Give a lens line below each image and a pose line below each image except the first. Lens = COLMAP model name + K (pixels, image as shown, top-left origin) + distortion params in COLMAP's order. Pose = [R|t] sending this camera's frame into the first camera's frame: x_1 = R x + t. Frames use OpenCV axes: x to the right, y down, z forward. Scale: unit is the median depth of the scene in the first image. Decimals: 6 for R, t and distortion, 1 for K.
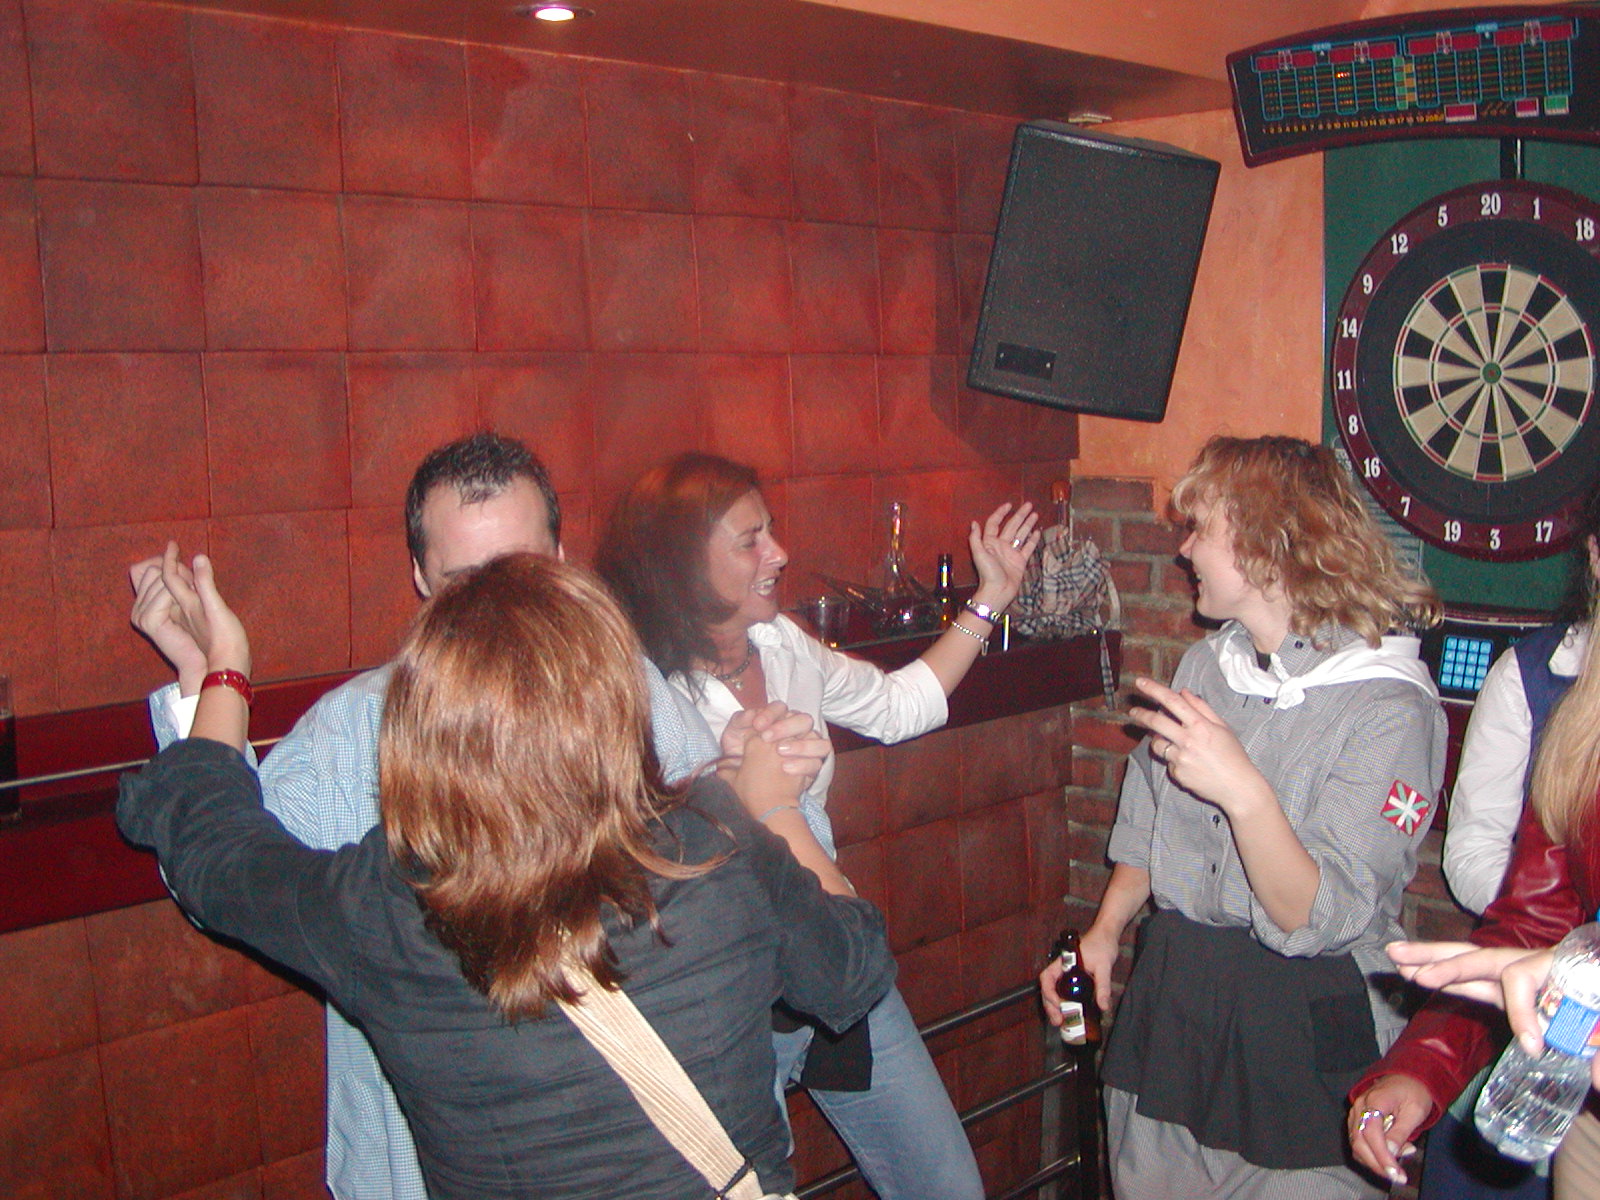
lens RADIAL K [[1782.8, 0, 857.8], [0, 1782.8, 592.6], [0, 0, 1]] dist [-0.210510, 0.246946]
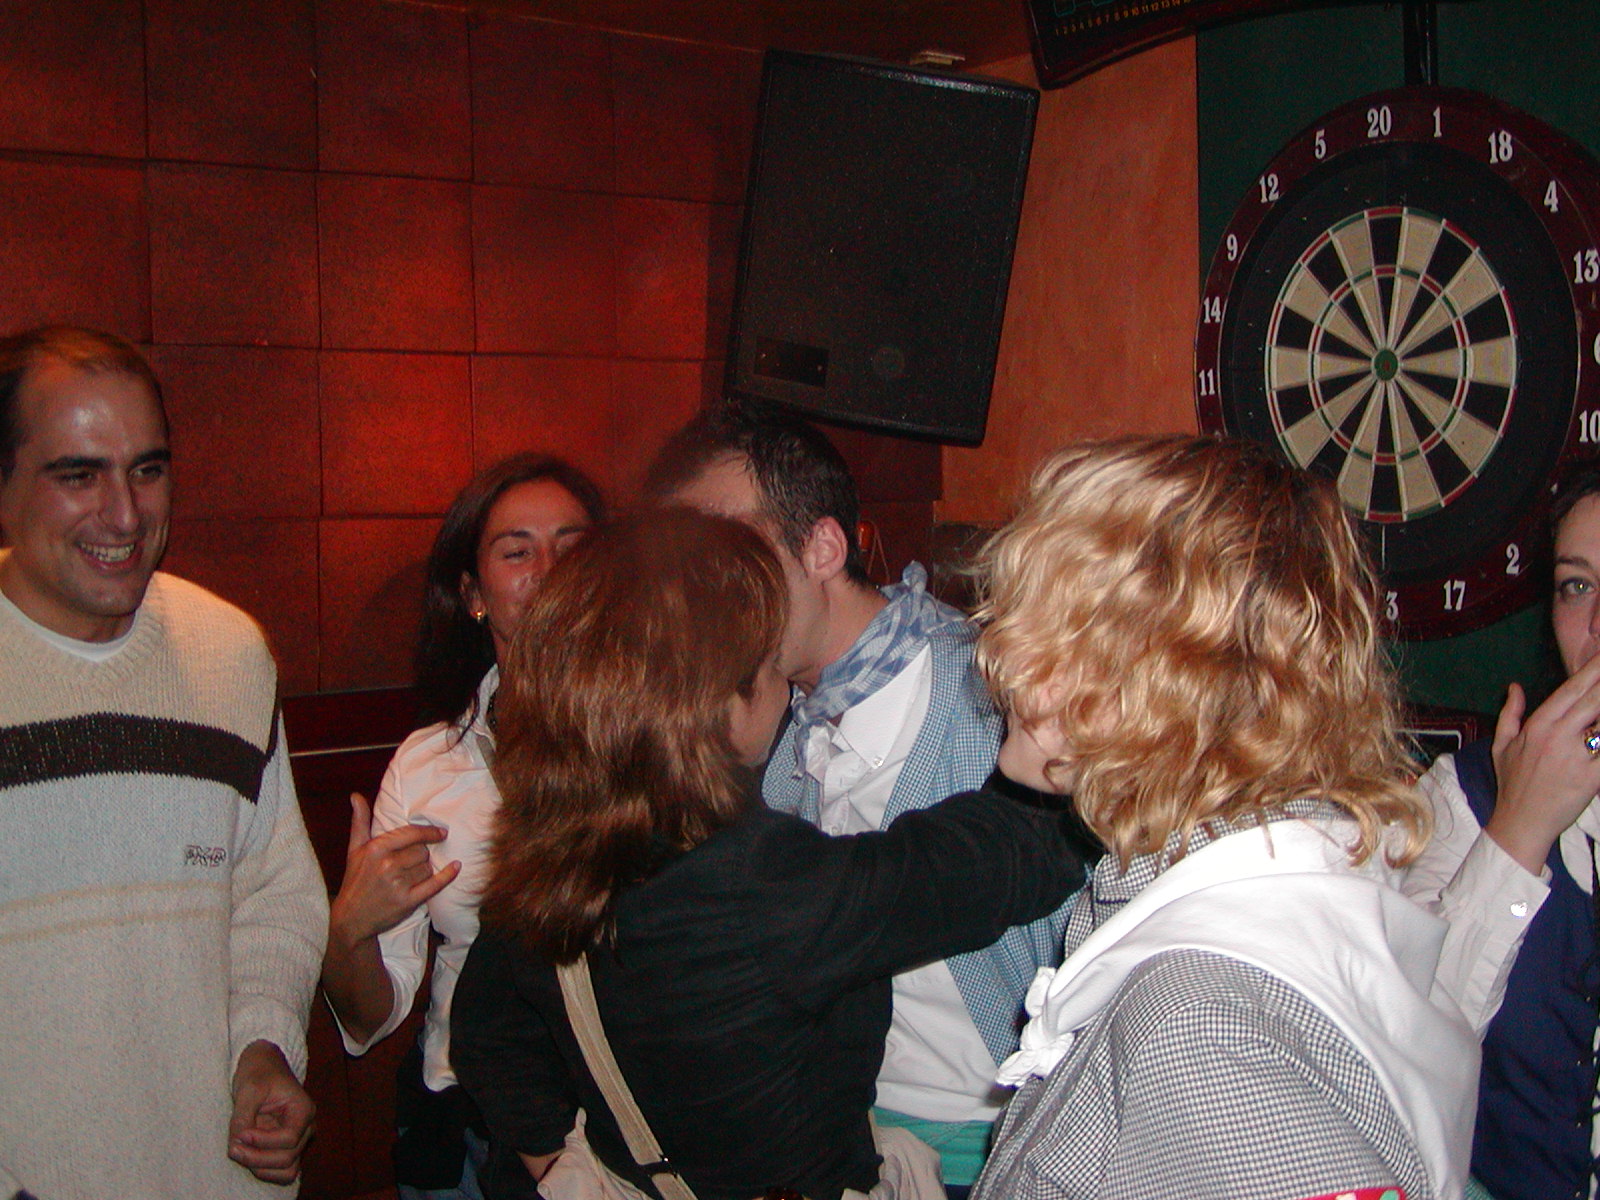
lens RADIAL K [[1782.8, 0, 857.8], [0, 1782.8, 592.6], [0, 0, 1]] dist [-0.210510, 0.246946]
pose [[0.987157, 0.018399, -0.158692, 0.266402], [-0.025210, 0.998841, -0.041013, -0.002200], [0.157754, 0.044487, 0.986476, 0.281841]]
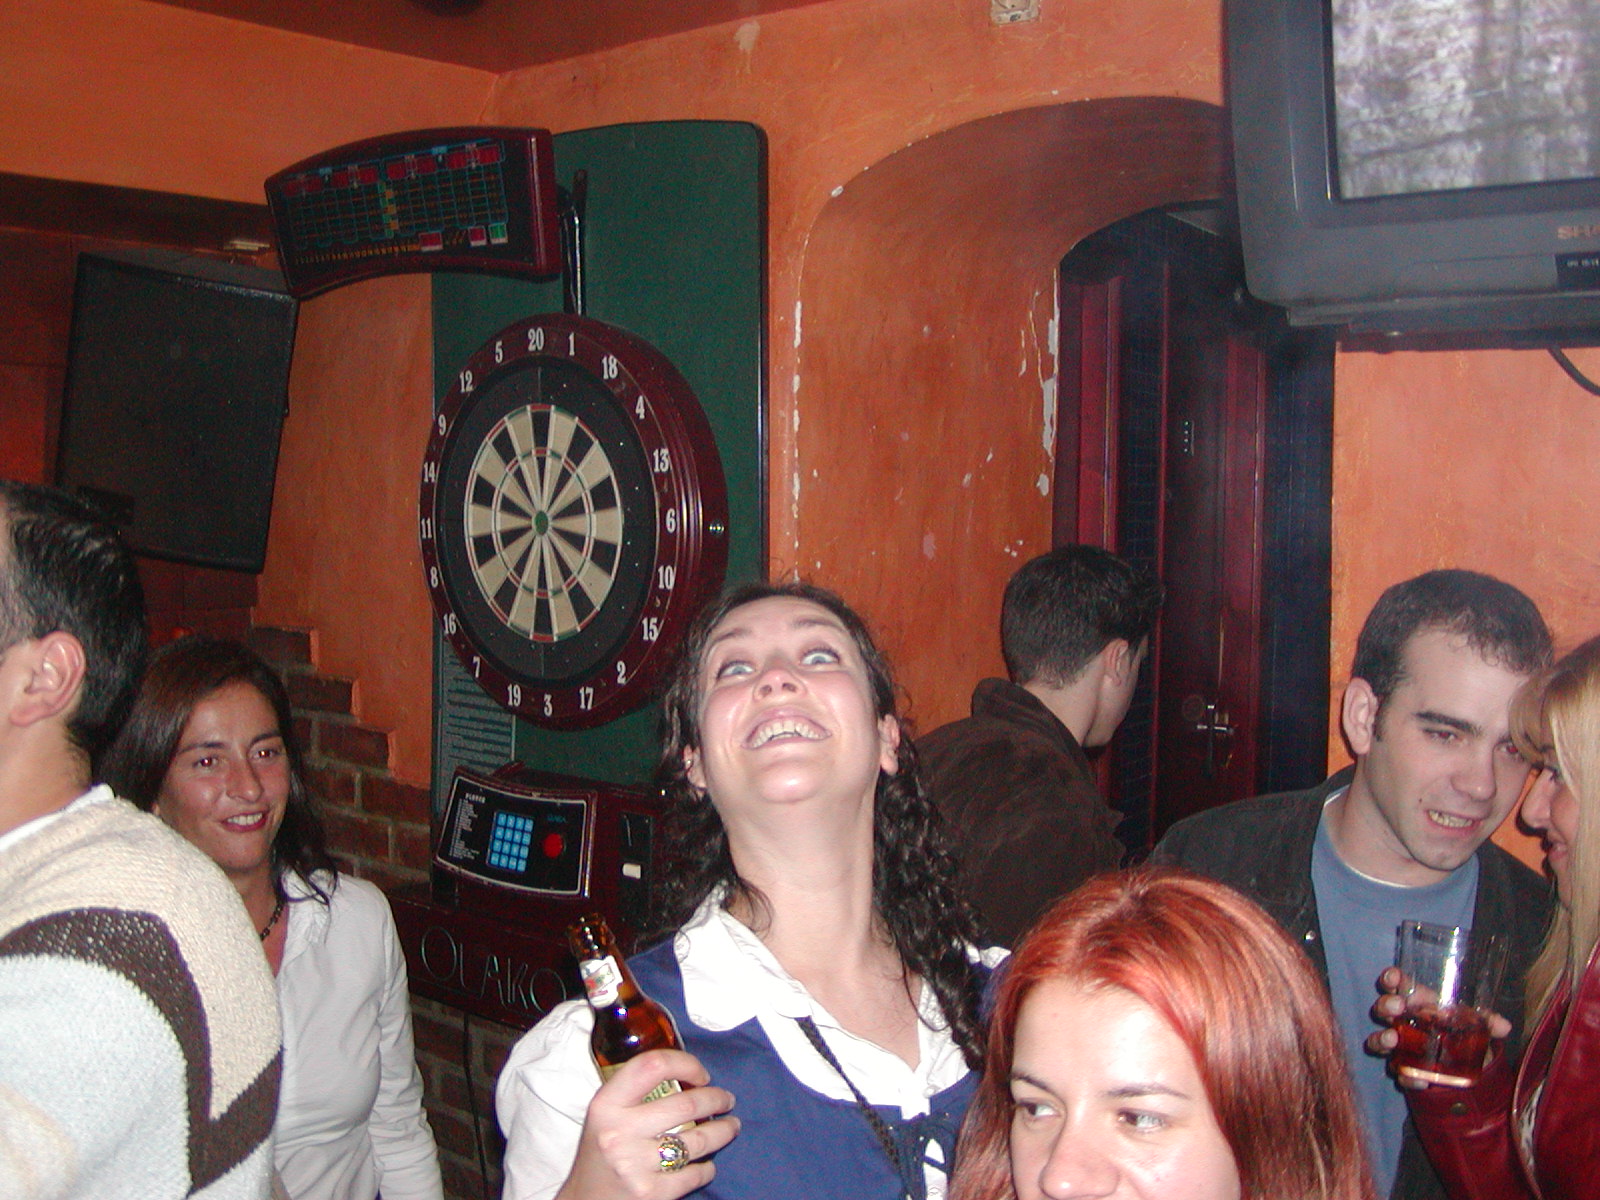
lens RADIAL K [[1782.8, 0, 857.8], [0, 1782.8, 592.6], [0, 0, 1]] dist [-0.210510, 0.246946]
pose [[0.993342, 0.011210, 0.114658, 0.418783], [-0.003800, 0.997901, -0.064642, -0.030091], [-0.115142, 0.063776, 0.991300, 0.059992]]
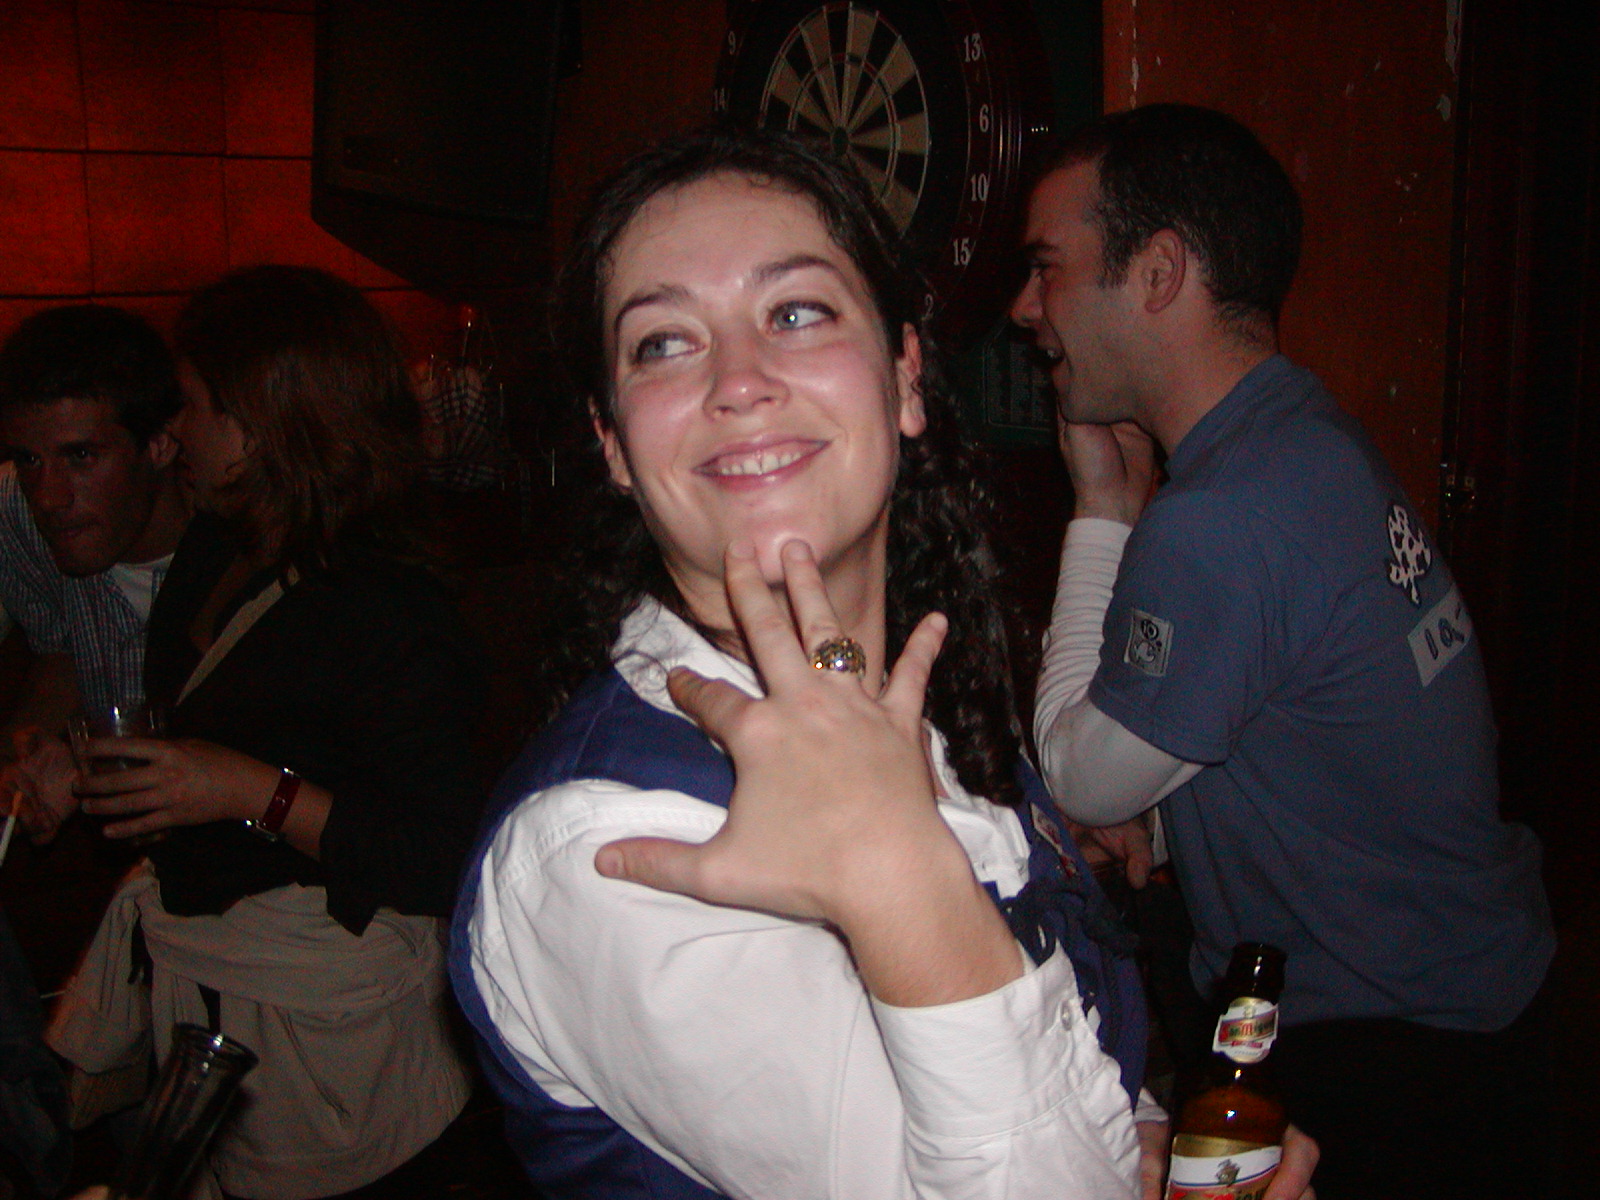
lens RADIAL K [[1782.8, 0, 857.8], [0, 1782.8, 592.6], [0, 0, 1]] dist [-0.210510, 0.246946]
pose [[0.994330, 0.020321, -0.104376, 0.454322], [-0.015407, 0.998744, 0.047670, 0.038151], [0.105214, -0.045792, 0.993395, 0.200795]]
